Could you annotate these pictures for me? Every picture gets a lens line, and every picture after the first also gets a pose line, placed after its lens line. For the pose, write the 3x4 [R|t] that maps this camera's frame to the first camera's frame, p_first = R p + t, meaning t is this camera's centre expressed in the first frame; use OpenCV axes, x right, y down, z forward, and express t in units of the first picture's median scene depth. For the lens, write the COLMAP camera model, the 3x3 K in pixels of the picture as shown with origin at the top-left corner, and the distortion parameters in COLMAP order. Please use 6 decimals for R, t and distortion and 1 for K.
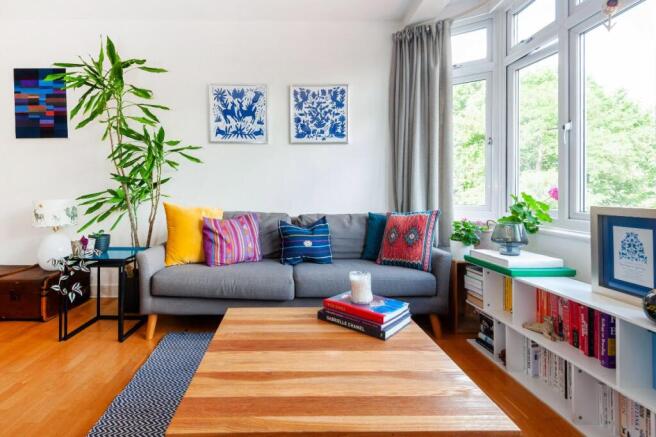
lens RADIAL K [[317.5, 0, 328.1], [0, 317.5, 198.3], [0, 0, 1]] dist [0.017385, -0.000222]
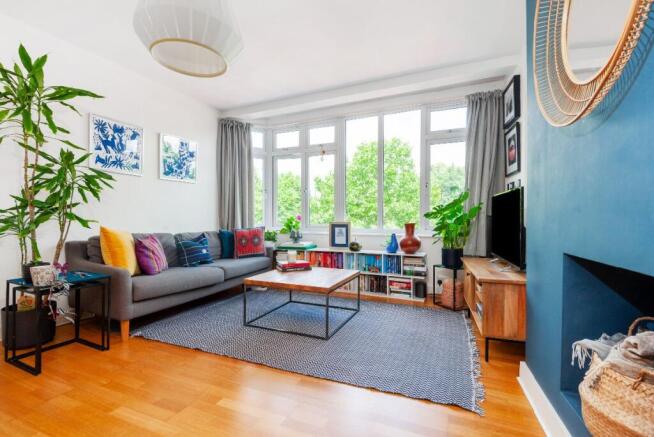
lens RADIAL K [[302.4, 0, 327.0], [0, 302.4, 218.5], [0, 0, 1]] dist [0.034069, -0.000103]
pose [[0.418167, -0.003298, 0.908364, -0.961334], [0.010770, 0.999941, -0.001328, -0.003252], [-0.908306, 0.010338, 0.418178, -0.118307]]
